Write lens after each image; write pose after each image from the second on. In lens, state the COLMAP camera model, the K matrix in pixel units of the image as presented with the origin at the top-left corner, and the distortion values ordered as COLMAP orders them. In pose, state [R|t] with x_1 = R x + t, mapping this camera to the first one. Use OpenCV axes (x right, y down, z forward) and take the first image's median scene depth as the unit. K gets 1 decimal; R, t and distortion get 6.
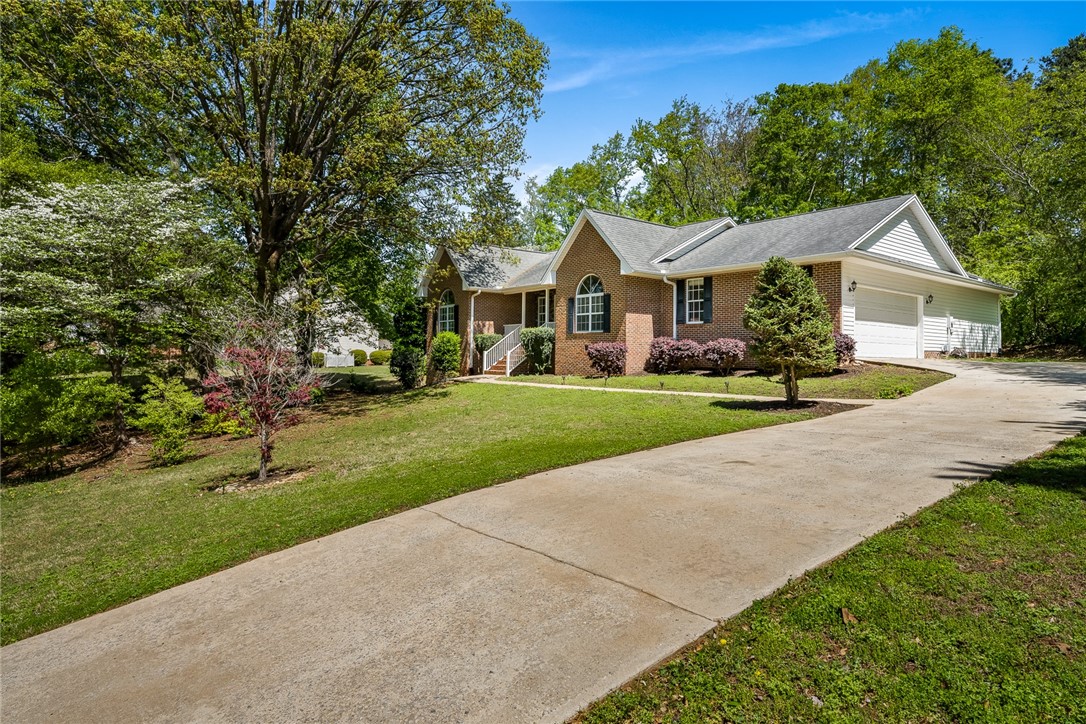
lens RADIAL K [[710.3, 0, 540.9], [0, 710.3, 362.7], [0, 0, 1]] dist [-0.032070, -0.002034]
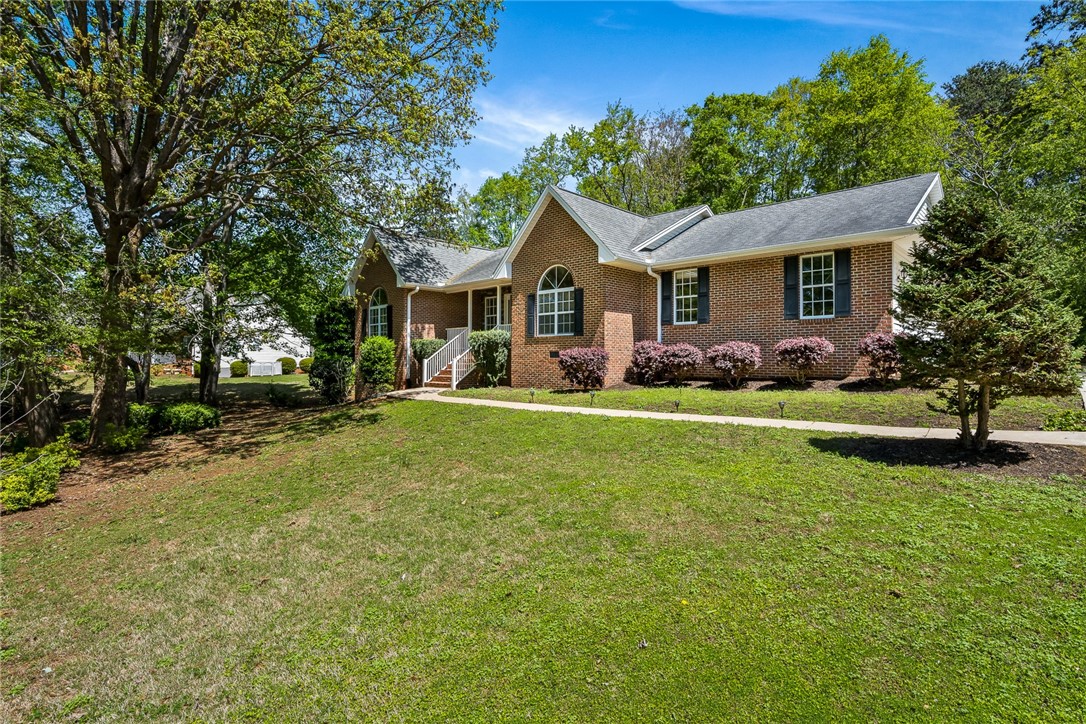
lens RADIAL K [[614.3, 0, 550.4], [0, 614.3, 363.5], [0, 0, 1]] dist [-0.002285, -0.001856]
pose [[0.990765, -0.009401, 0.135264, -0.032118], [0.009928, 0.999946, -0.003221, -0.007781], [-0.135226, 0.004535, 0.990804, 0.277661]]
